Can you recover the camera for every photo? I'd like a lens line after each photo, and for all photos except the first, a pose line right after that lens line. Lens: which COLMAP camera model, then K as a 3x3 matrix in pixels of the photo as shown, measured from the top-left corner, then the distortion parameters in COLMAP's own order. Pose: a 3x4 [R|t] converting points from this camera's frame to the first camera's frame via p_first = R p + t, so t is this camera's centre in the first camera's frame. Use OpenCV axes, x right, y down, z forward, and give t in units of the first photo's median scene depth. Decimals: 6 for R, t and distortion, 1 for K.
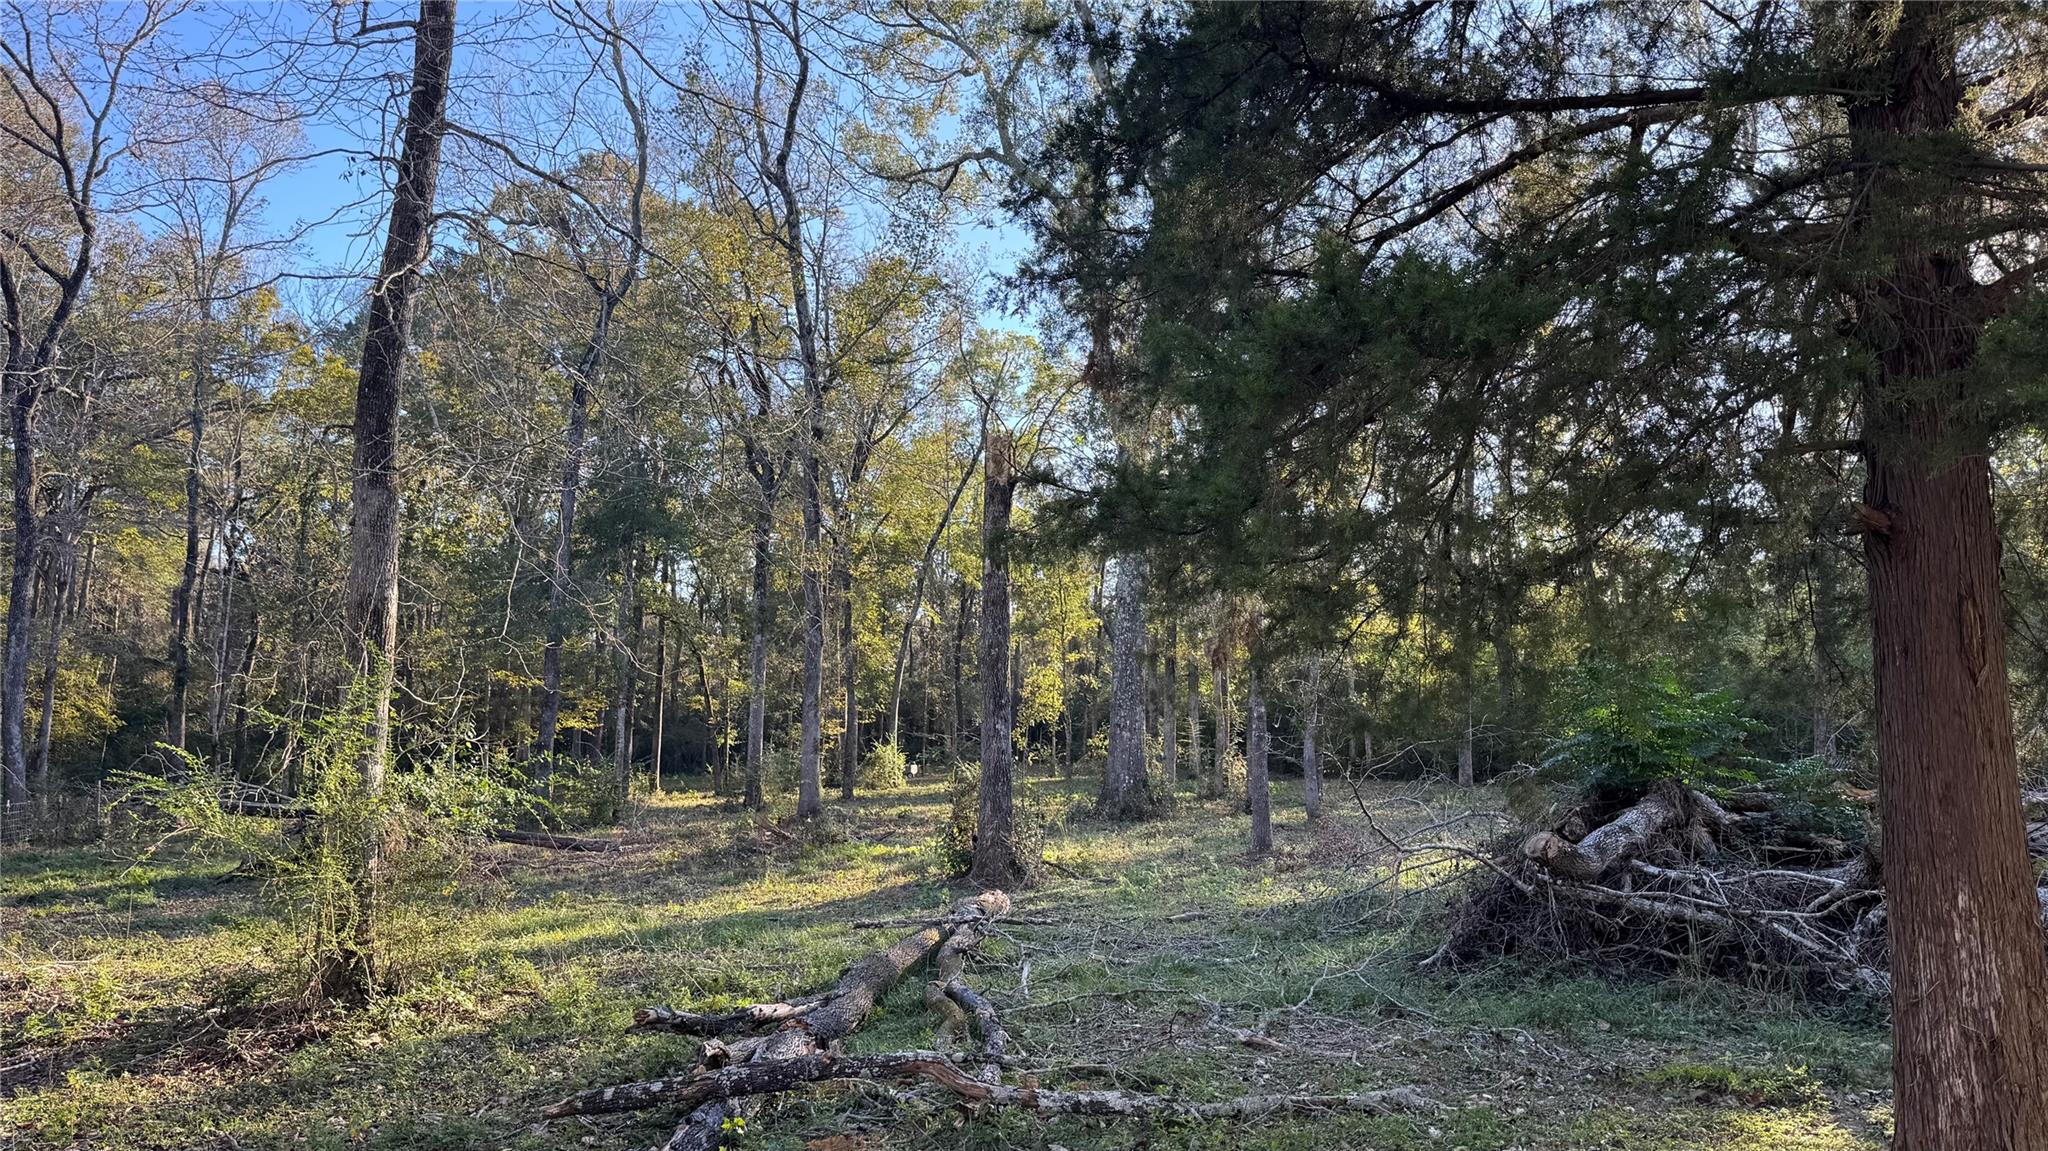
lens RADIAL K [[1503.2, 0, 1039.2], [0, 1503.2, 588.3], [0, 0, 1]] dist [0.176246, -0.361865]
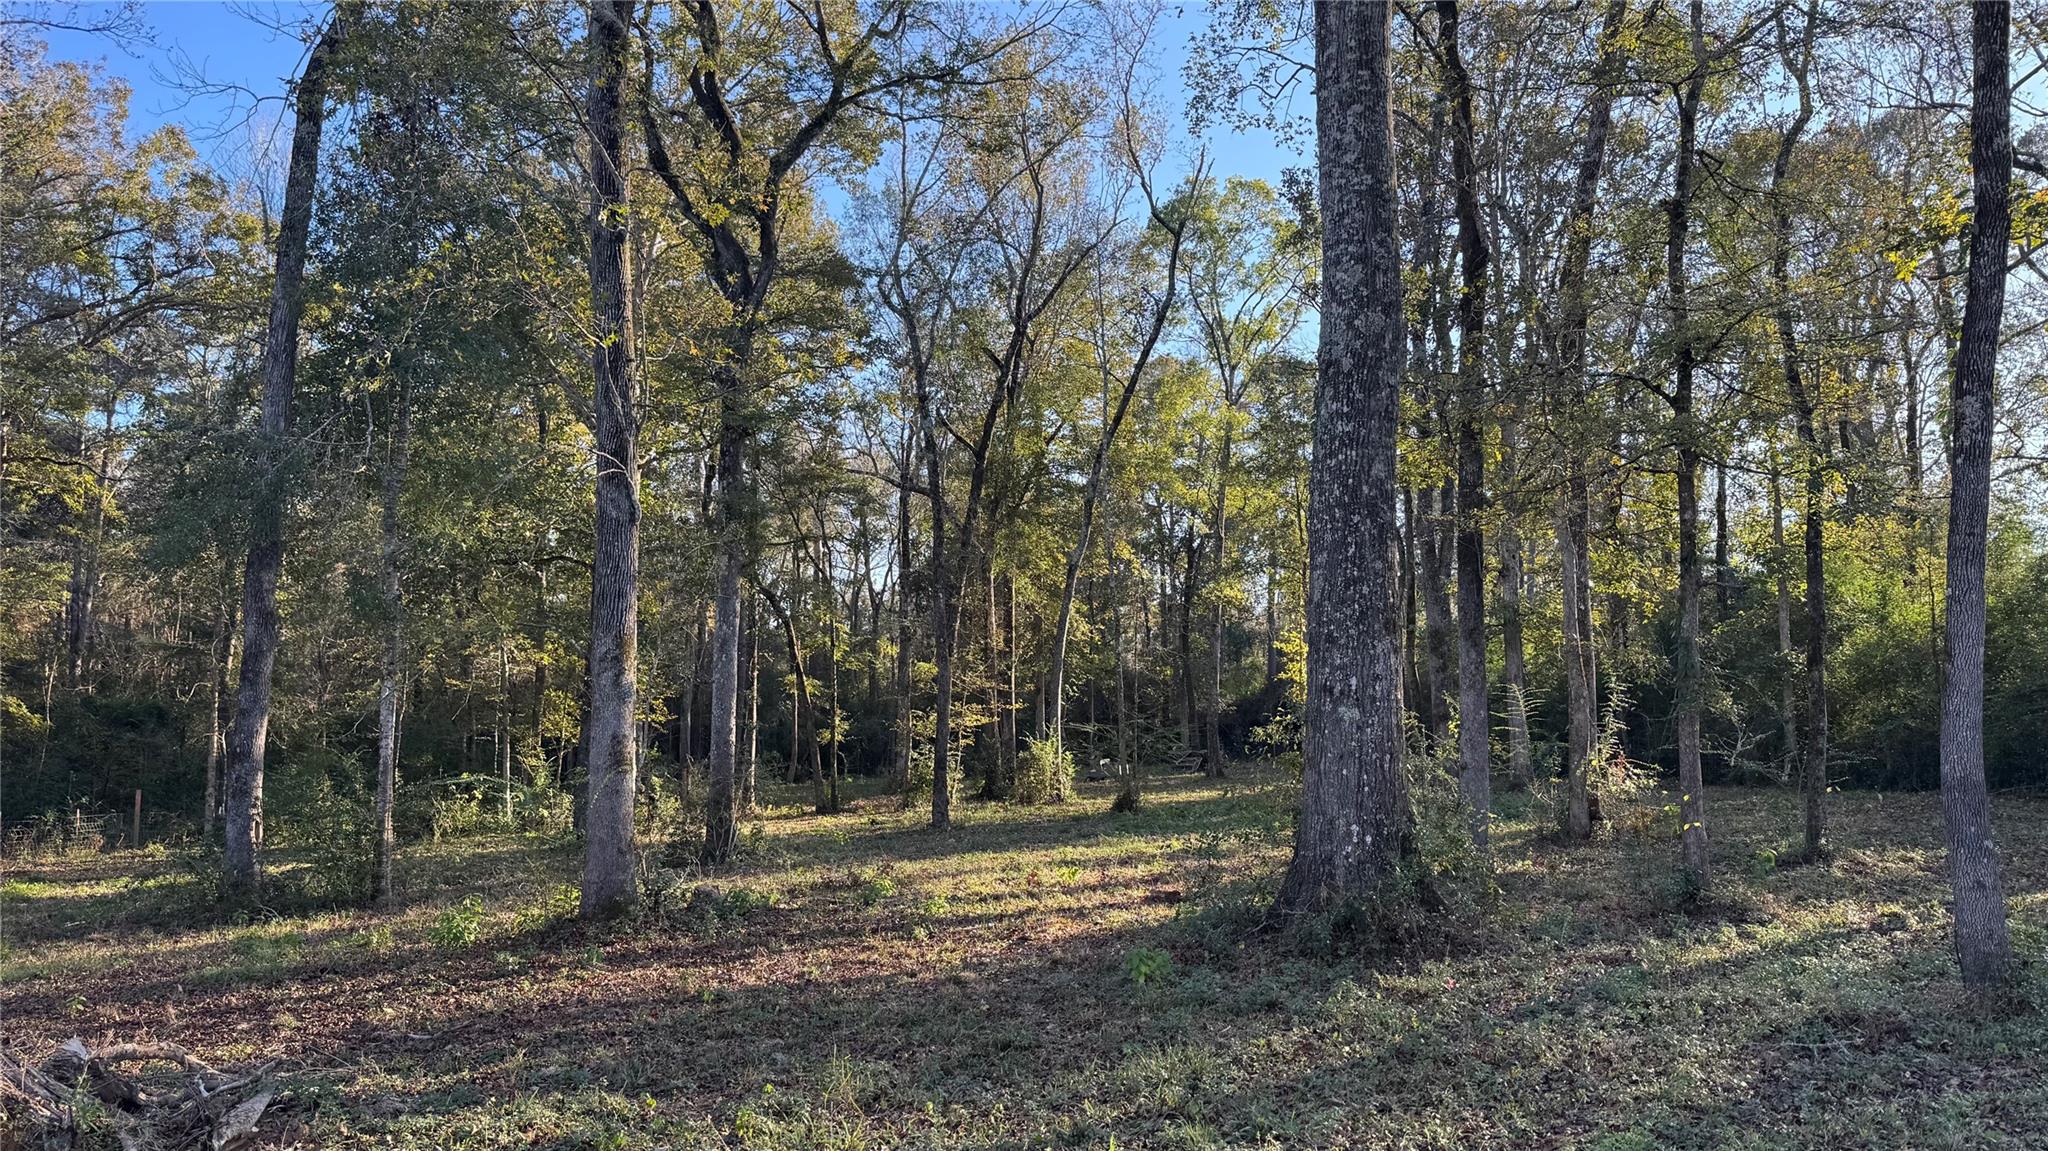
lens RADIAL K [[1503.2, 0, 1039.2], [0, 1503.2, 588.3], [0, 0, 1]] dist [0.176246, -0.361865]
pose [[0.981199, -0.030513, -0.190569, 0.029143], [0.031393, 0.999506, 0.001598, 0.033344], [0.190426, -0.007550, 0.981673, 0.326631]]
